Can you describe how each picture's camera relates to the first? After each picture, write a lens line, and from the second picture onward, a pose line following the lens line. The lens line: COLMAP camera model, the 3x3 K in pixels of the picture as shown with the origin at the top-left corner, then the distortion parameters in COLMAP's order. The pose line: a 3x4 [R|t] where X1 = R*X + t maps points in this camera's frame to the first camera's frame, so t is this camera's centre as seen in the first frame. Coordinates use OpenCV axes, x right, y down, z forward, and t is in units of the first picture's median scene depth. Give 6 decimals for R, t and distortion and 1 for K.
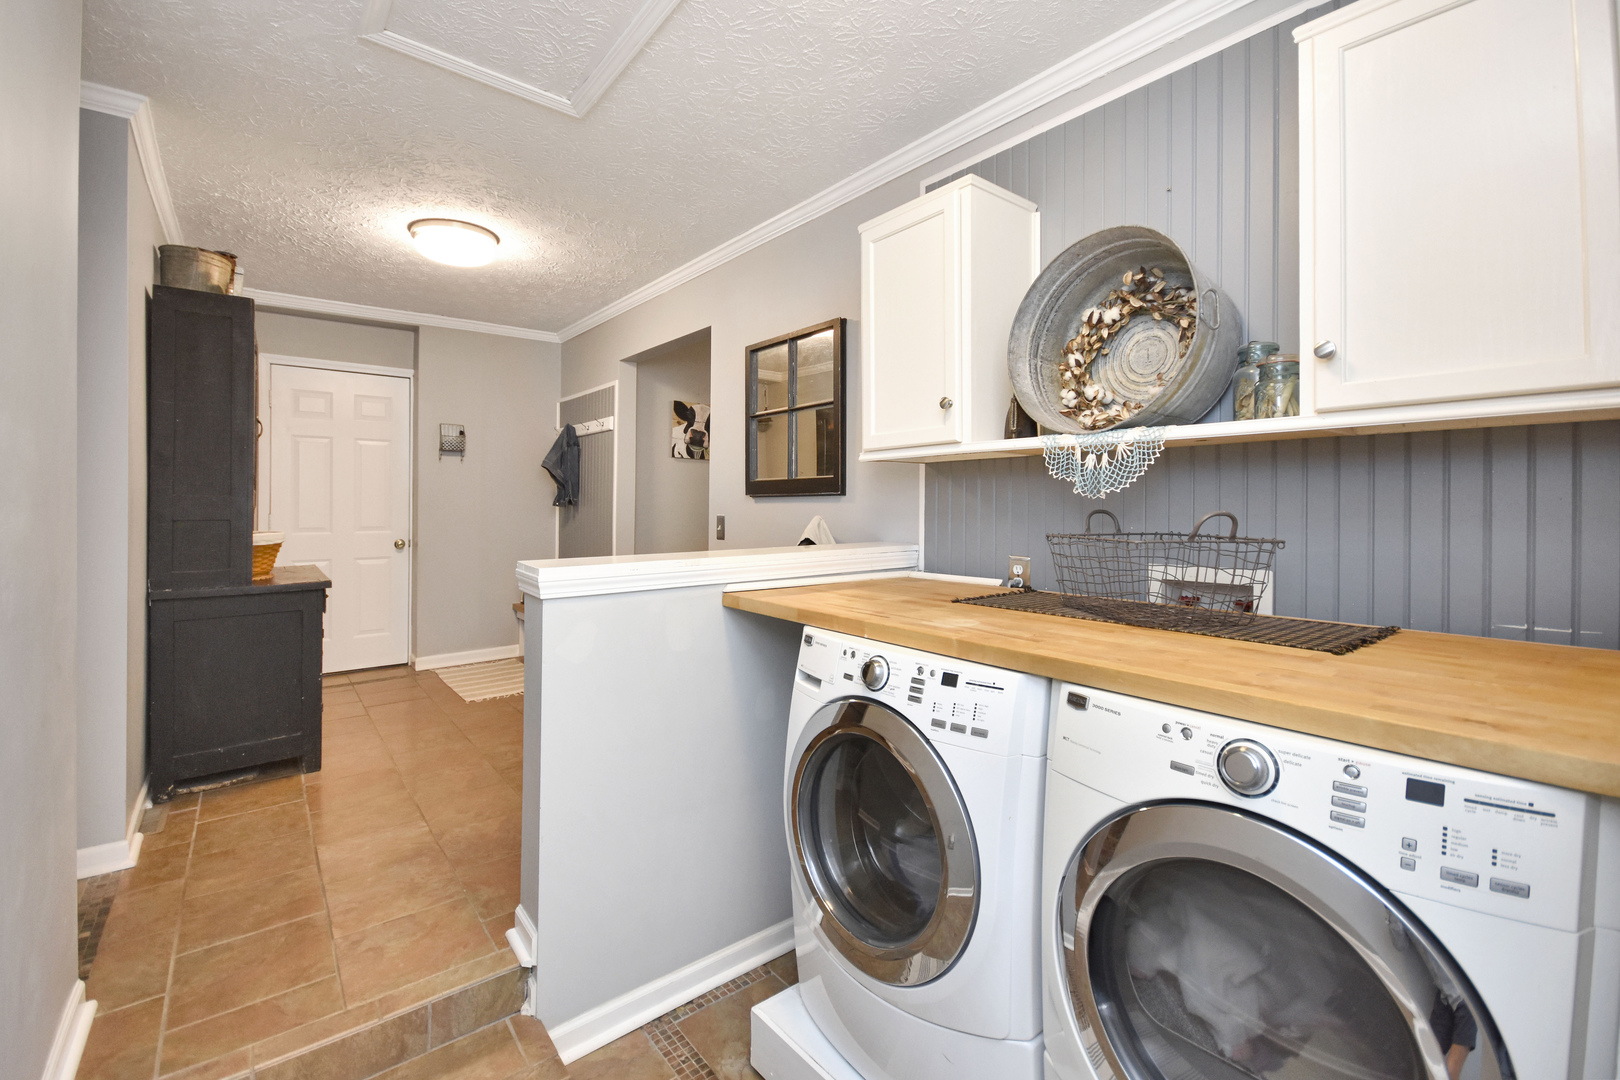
lens RADIAL K [[737.1, 0, 800.8], [0, 737.1, 496.4], [0, 0, 1]] dist [0.000429, -0.001700]
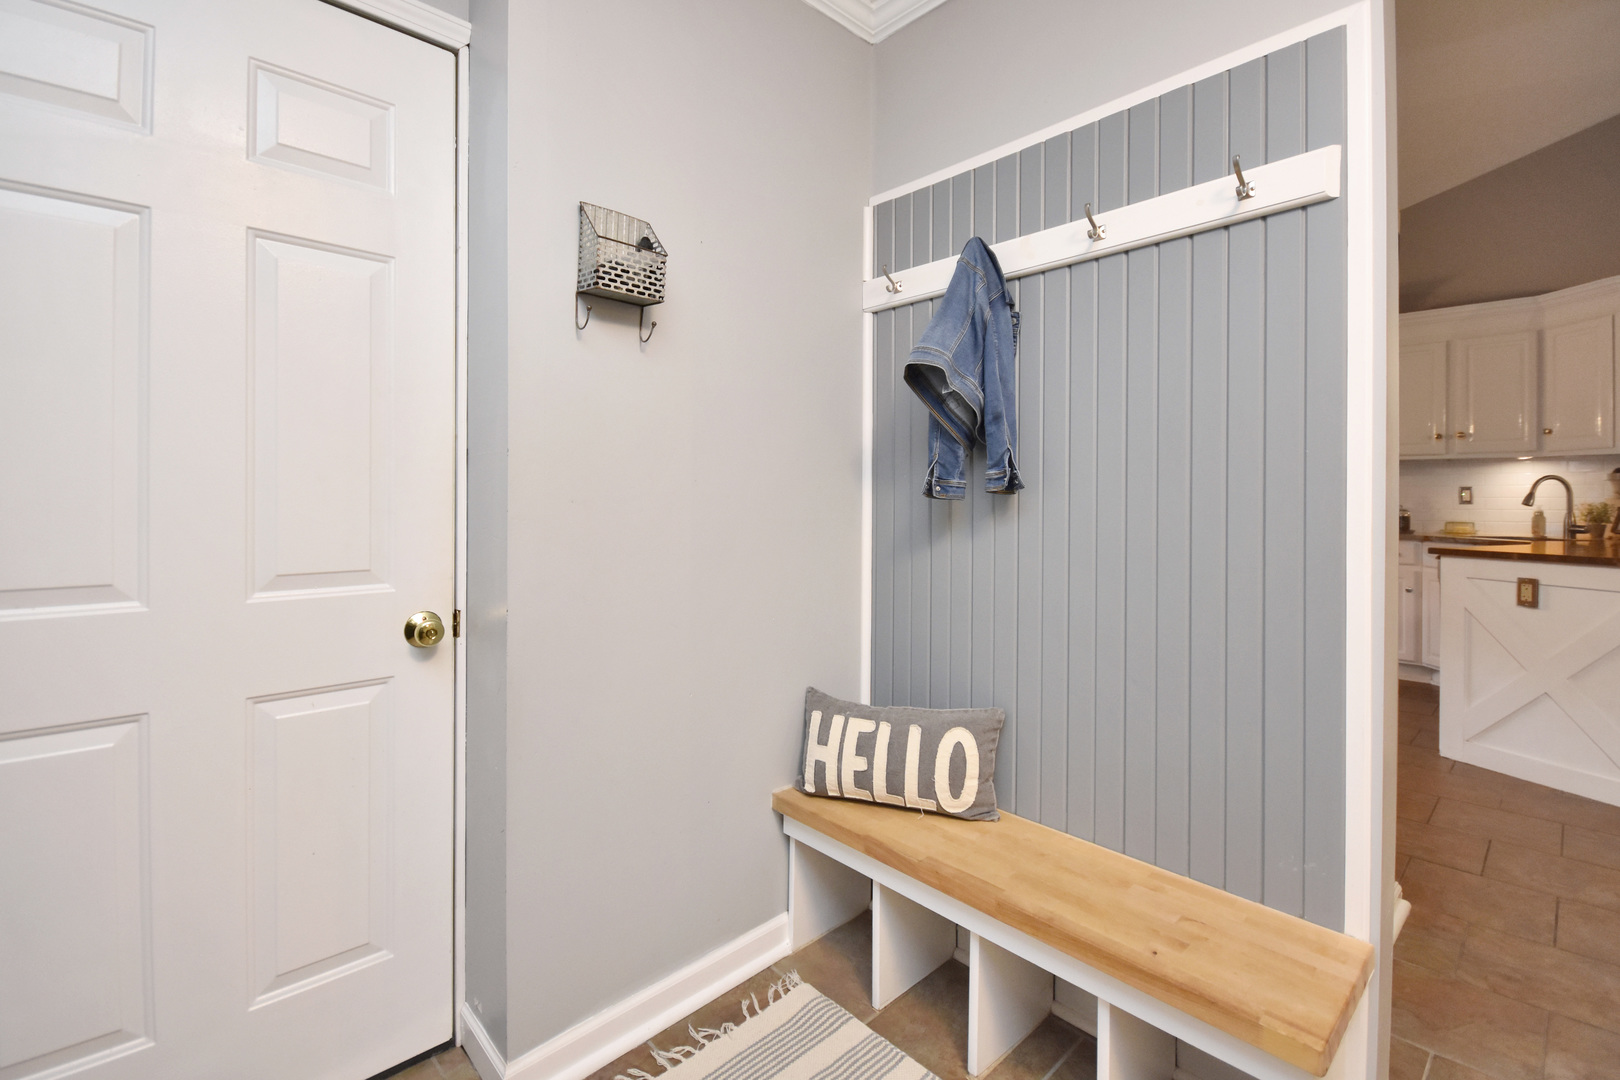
lens RADIAL K [[737.1, 0, 803.9], [0, 737.1, 498.7], [0, 0, 1]] dist [0.000429, -0.001700]
pose [[0.994424, -0.000389, 0.105451, -0.428352], [-0.000907, 0.999925, 0.012240, 0.010056], [-0.105448, -0.012267, 0.994349, 0.702098]]
